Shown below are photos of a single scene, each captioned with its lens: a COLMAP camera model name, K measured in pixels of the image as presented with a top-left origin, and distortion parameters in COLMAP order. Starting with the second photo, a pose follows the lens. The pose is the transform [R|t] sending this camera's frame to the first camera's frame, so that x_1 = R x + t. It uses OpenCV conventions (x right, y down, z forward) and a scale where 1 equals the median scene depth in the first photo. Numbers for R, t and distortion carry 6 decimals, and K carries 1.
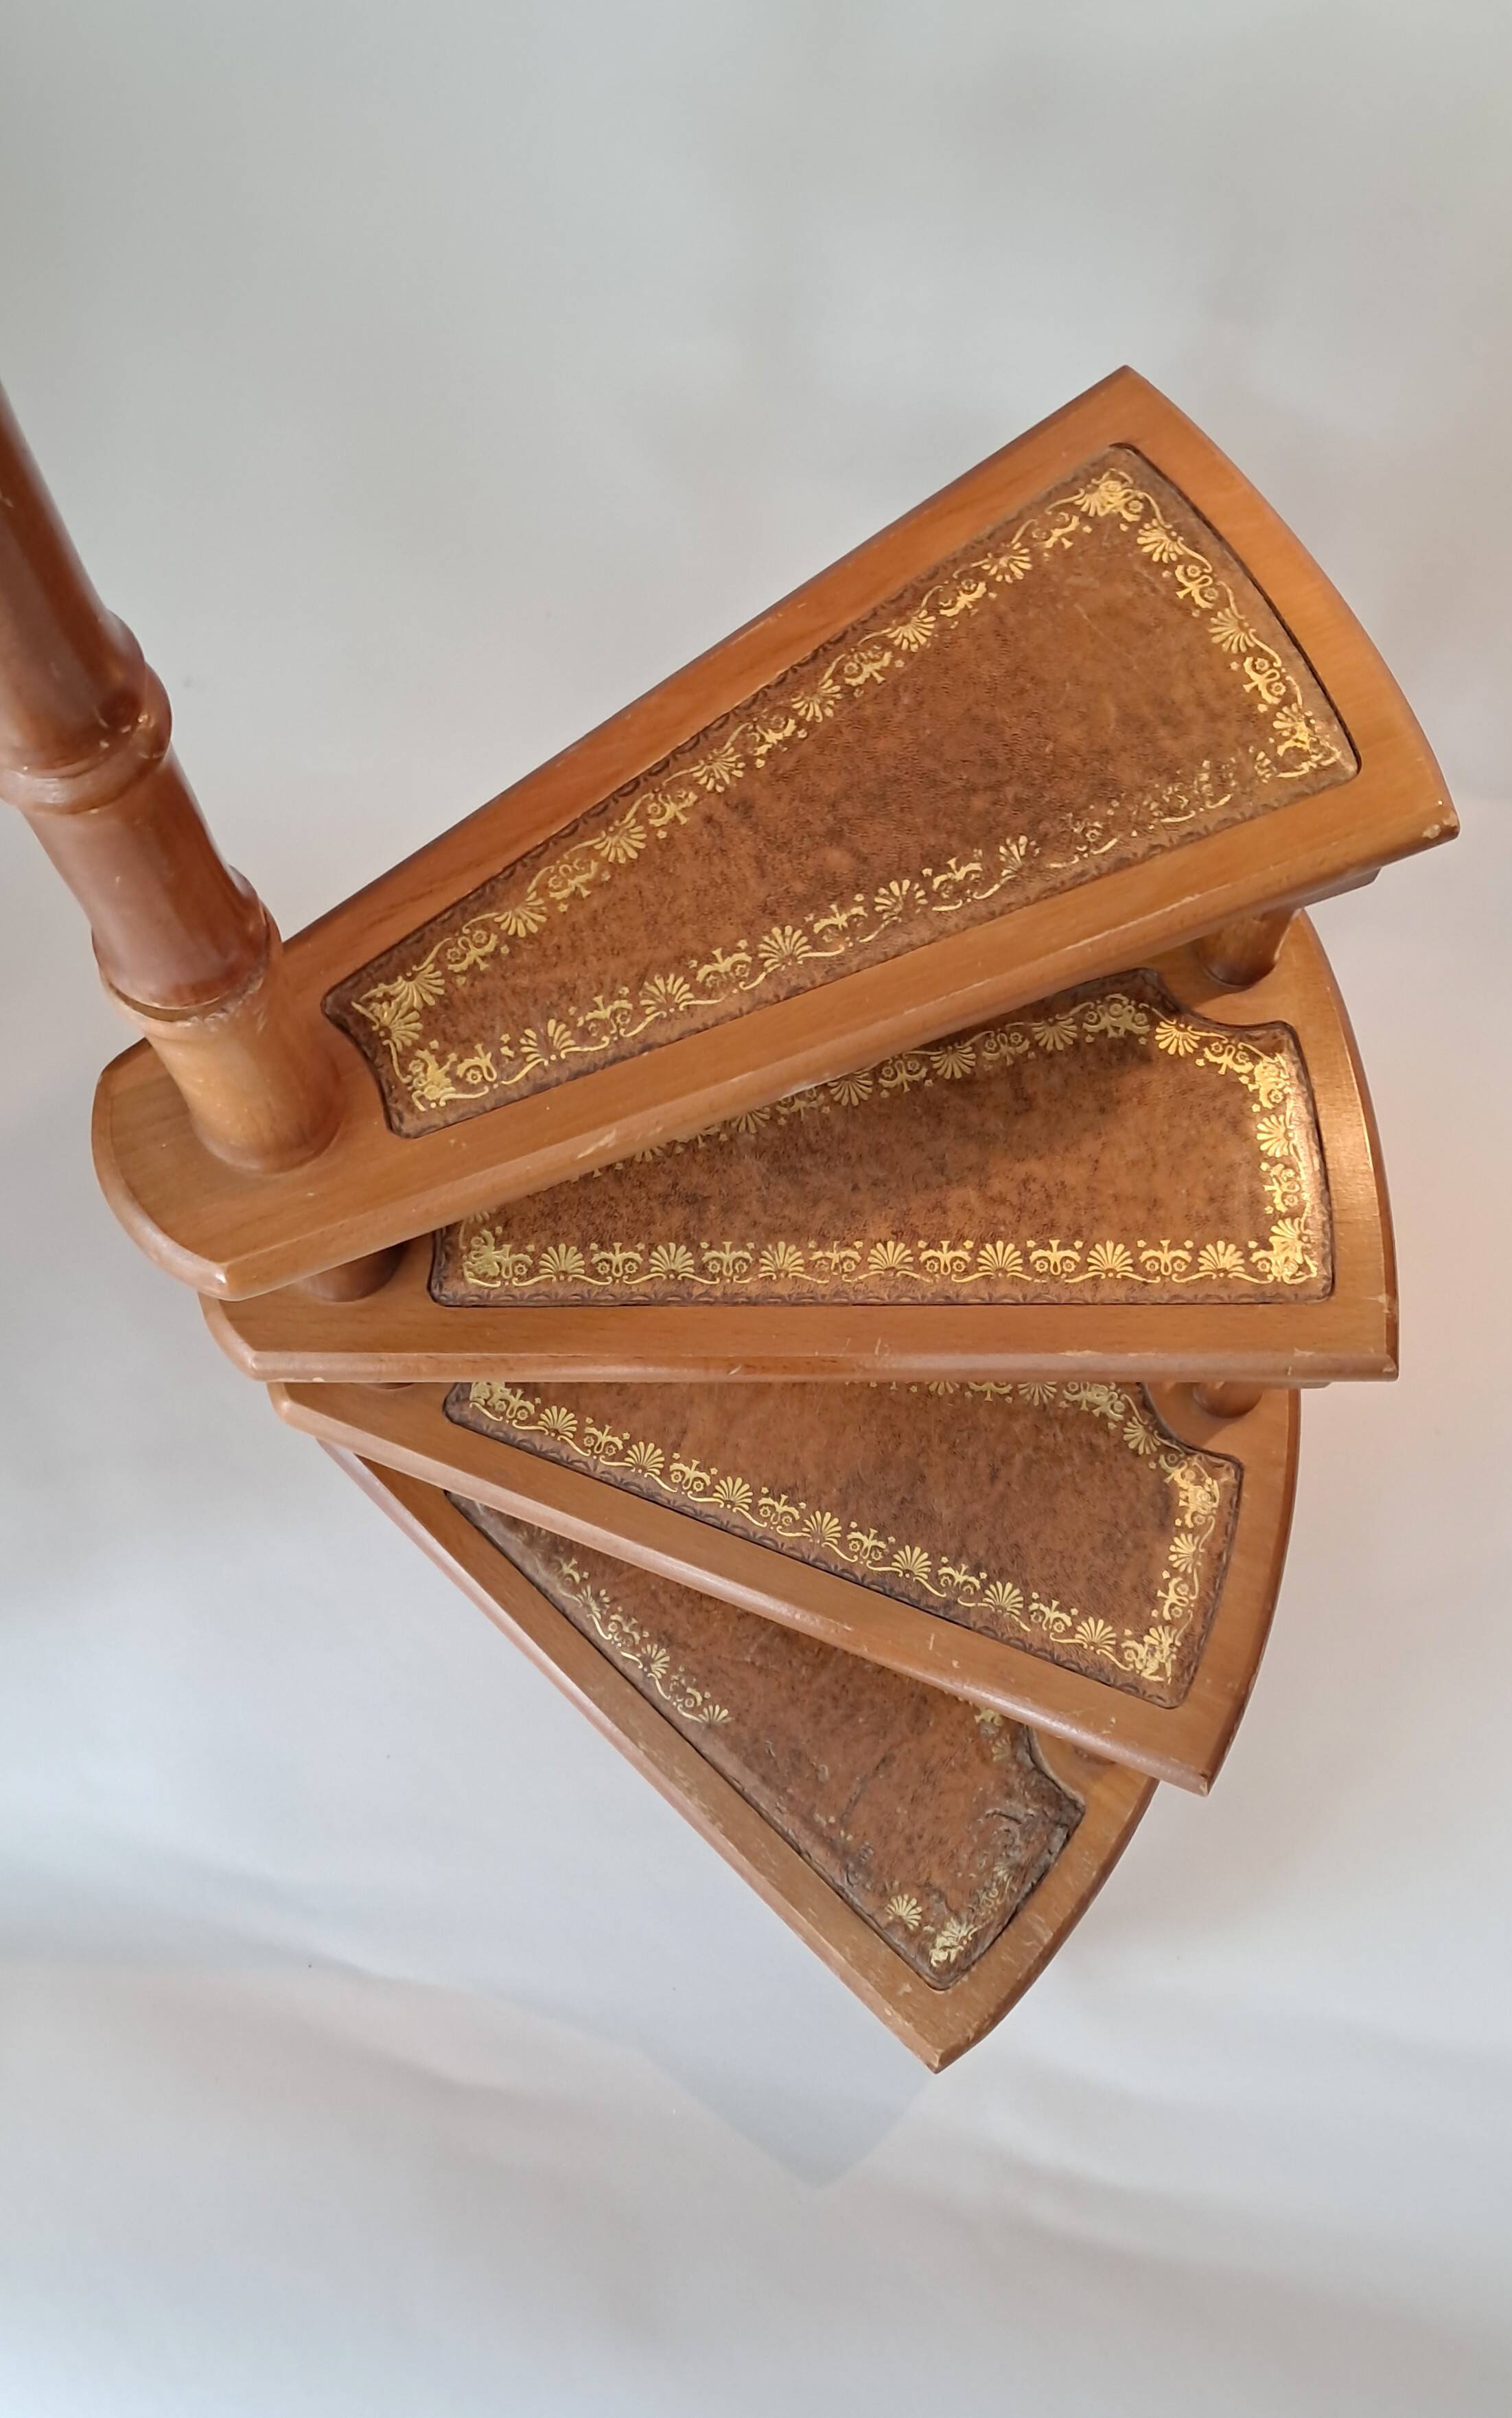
lens RADIAL K [[2161.3, 0, 744.3], [0, 2161.3, 1320.1], [0, 0, 1]] dist [0.277234, -0.996596]
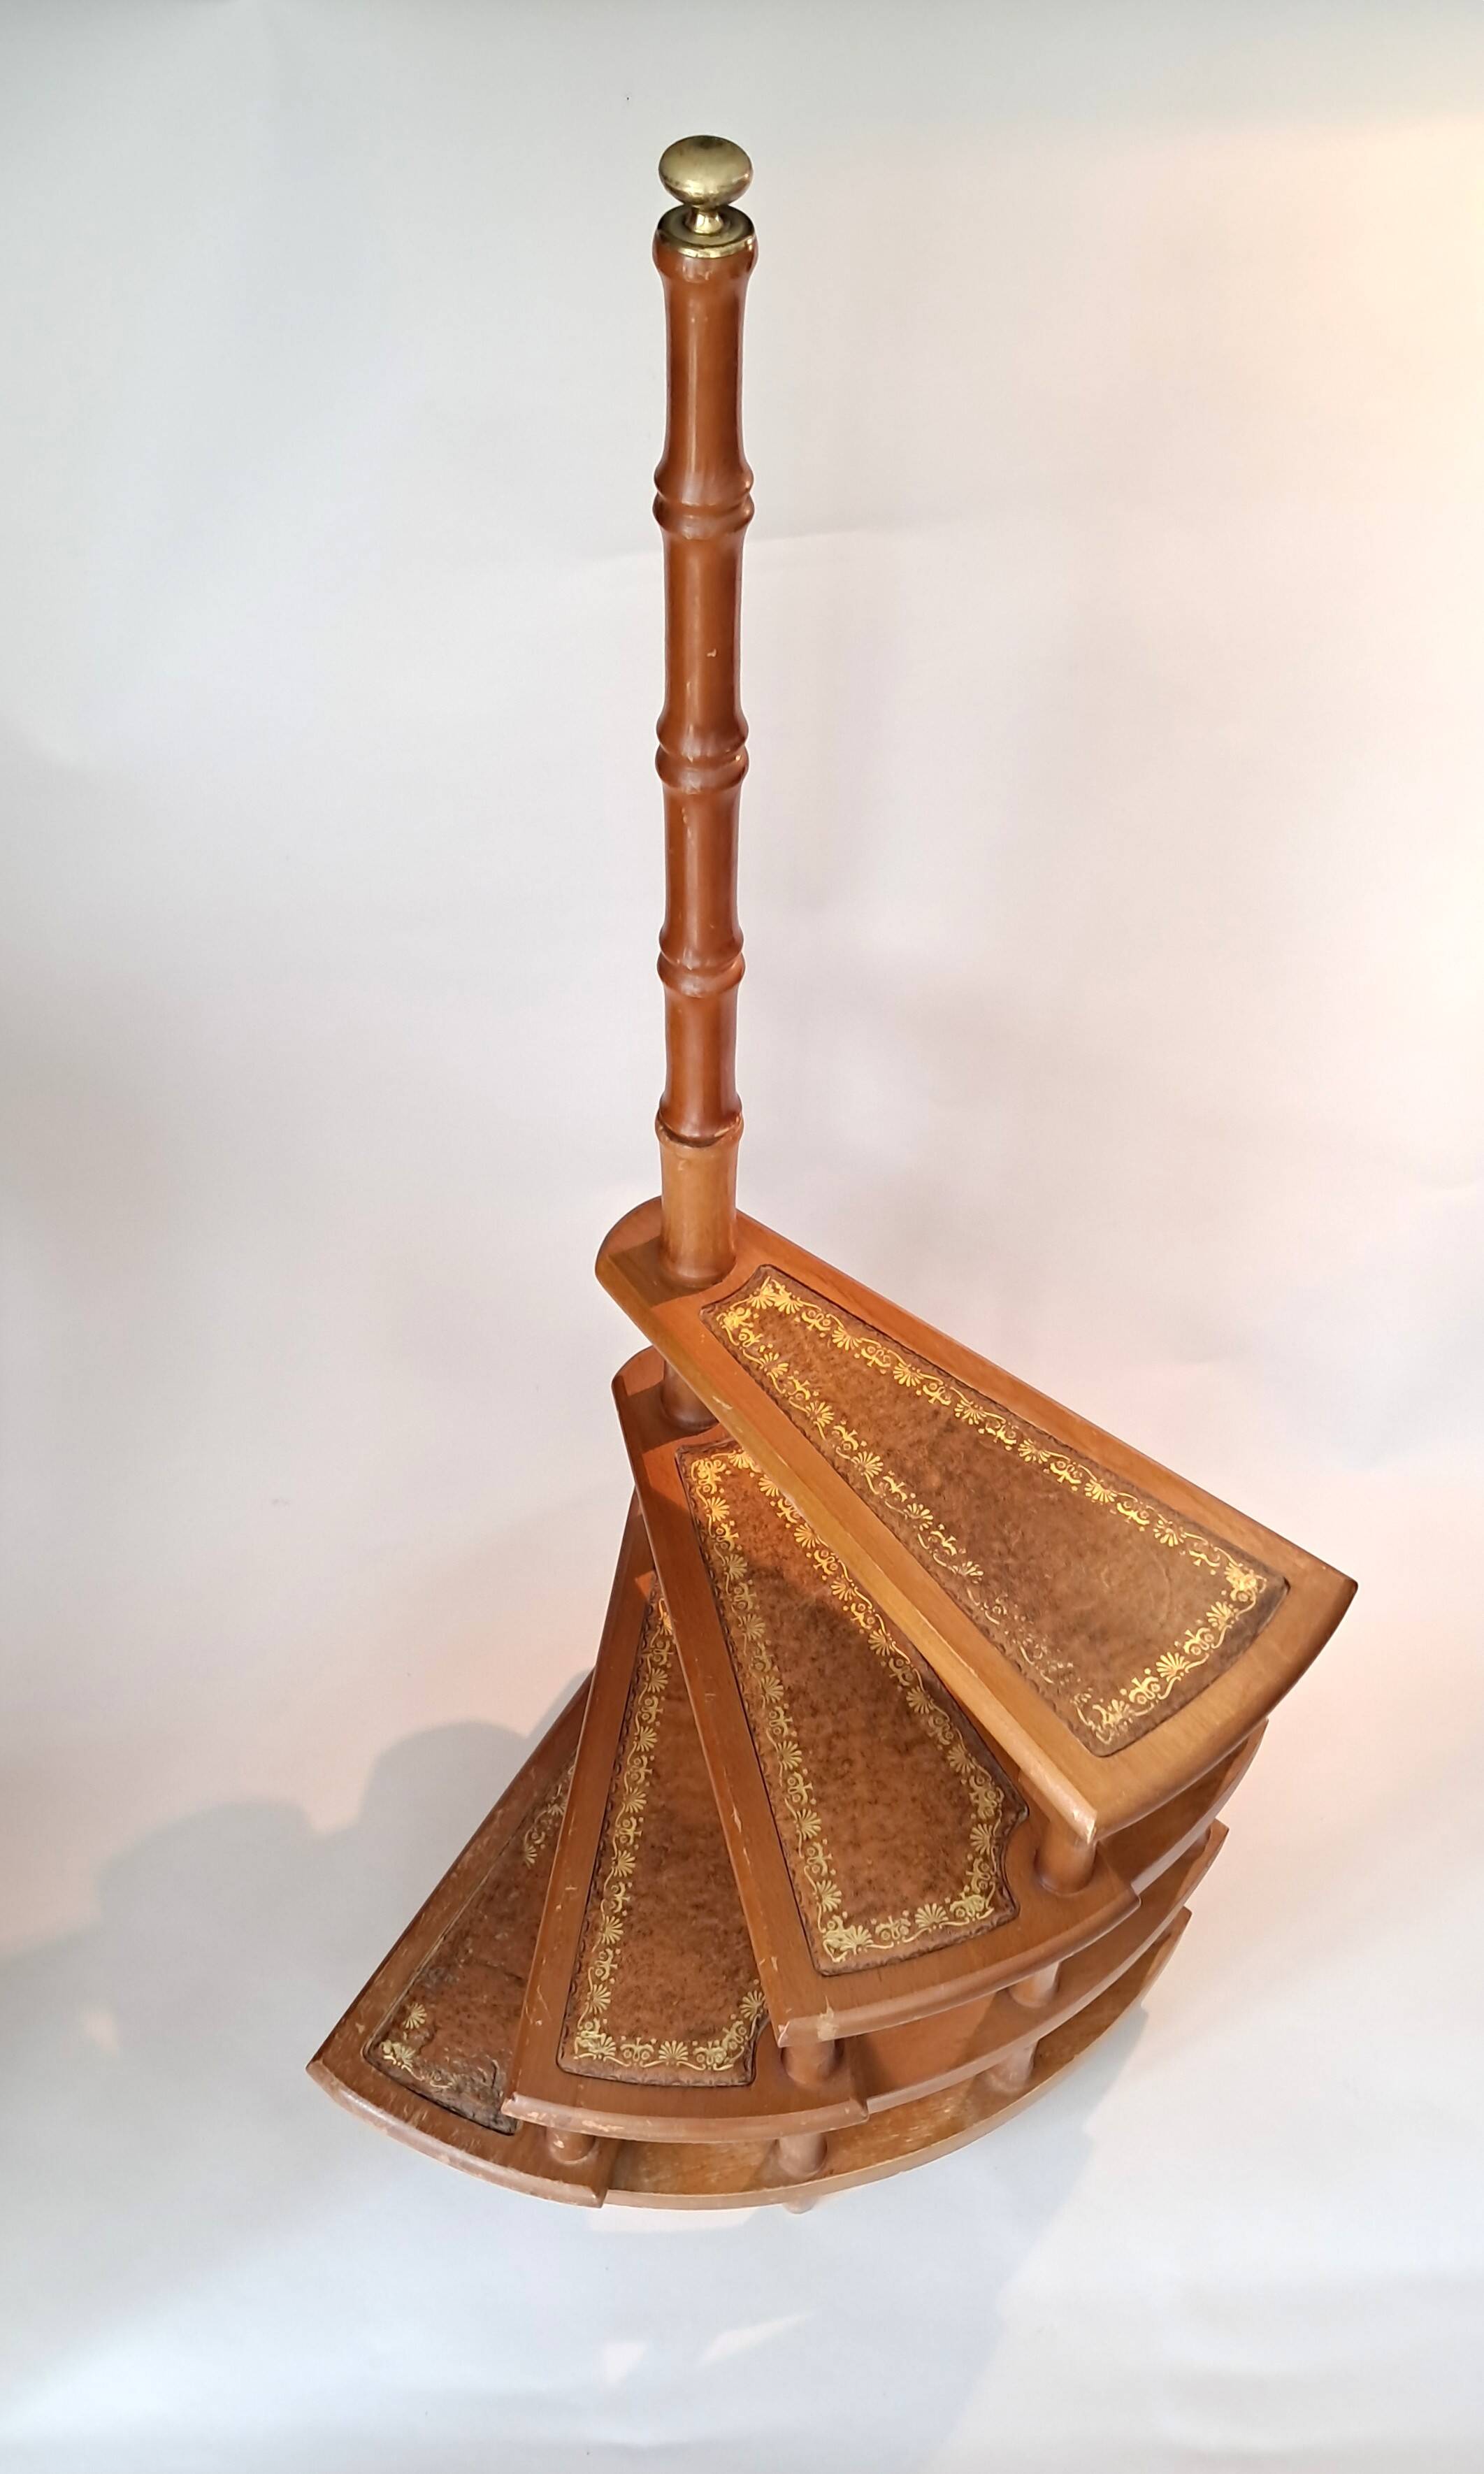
lens RADIAL K [[2191.0, 0, 722.7], [0, 2191.0, 1343.3], [0, 0, 1]] dist [0.281201, -1.053259]
pose [[0.228927, 0.765614, -0.601189, 0.787520], [-0.939246, 0.335984, 0.070220, -0.183085], [0.255751, 0.548590, 0.796016, -0.345669]]
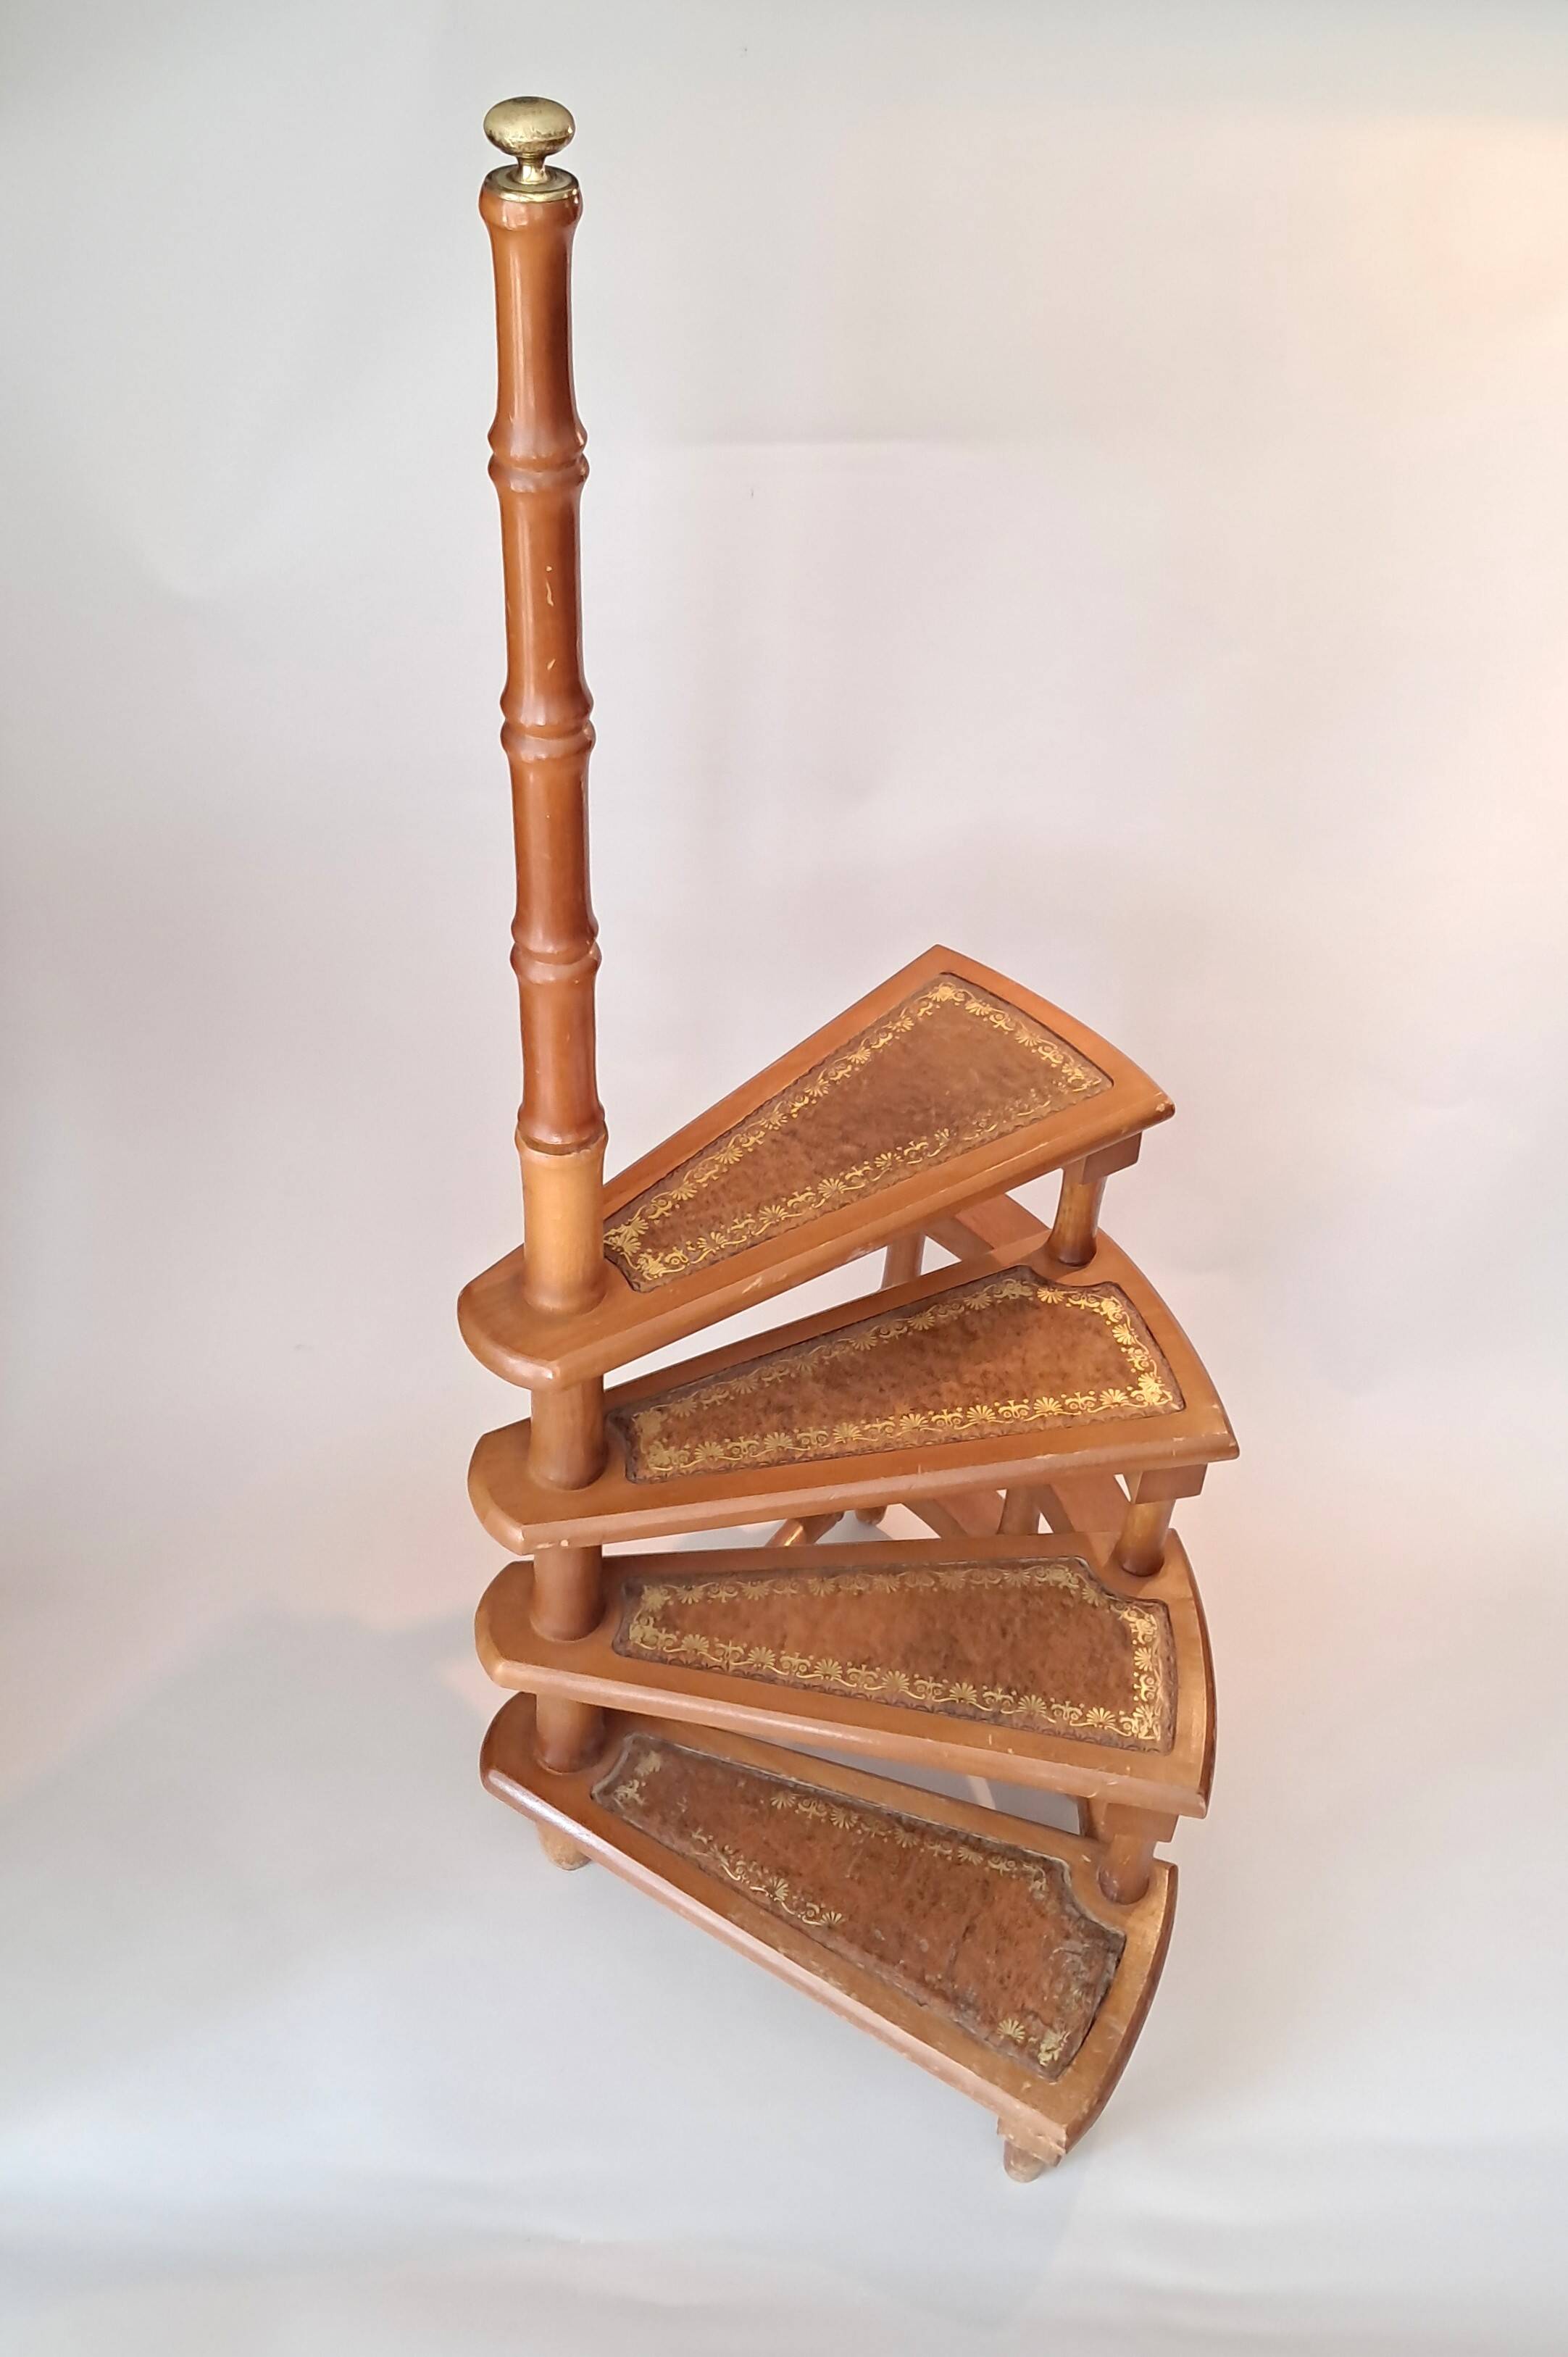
lens RADIAL K [[2266.6, 0, 770.9], [0, 2266.6, 1154.0], [0, 0, 1]] dist [0.253381, -0.945569]
pose [[0.979421, -0.114050, 0.166517, -0.285454], [0.185674, 0.832580, -0.521858, 0.649269], [-0.079121, 0.542036, 0.836622, -0.475619]]
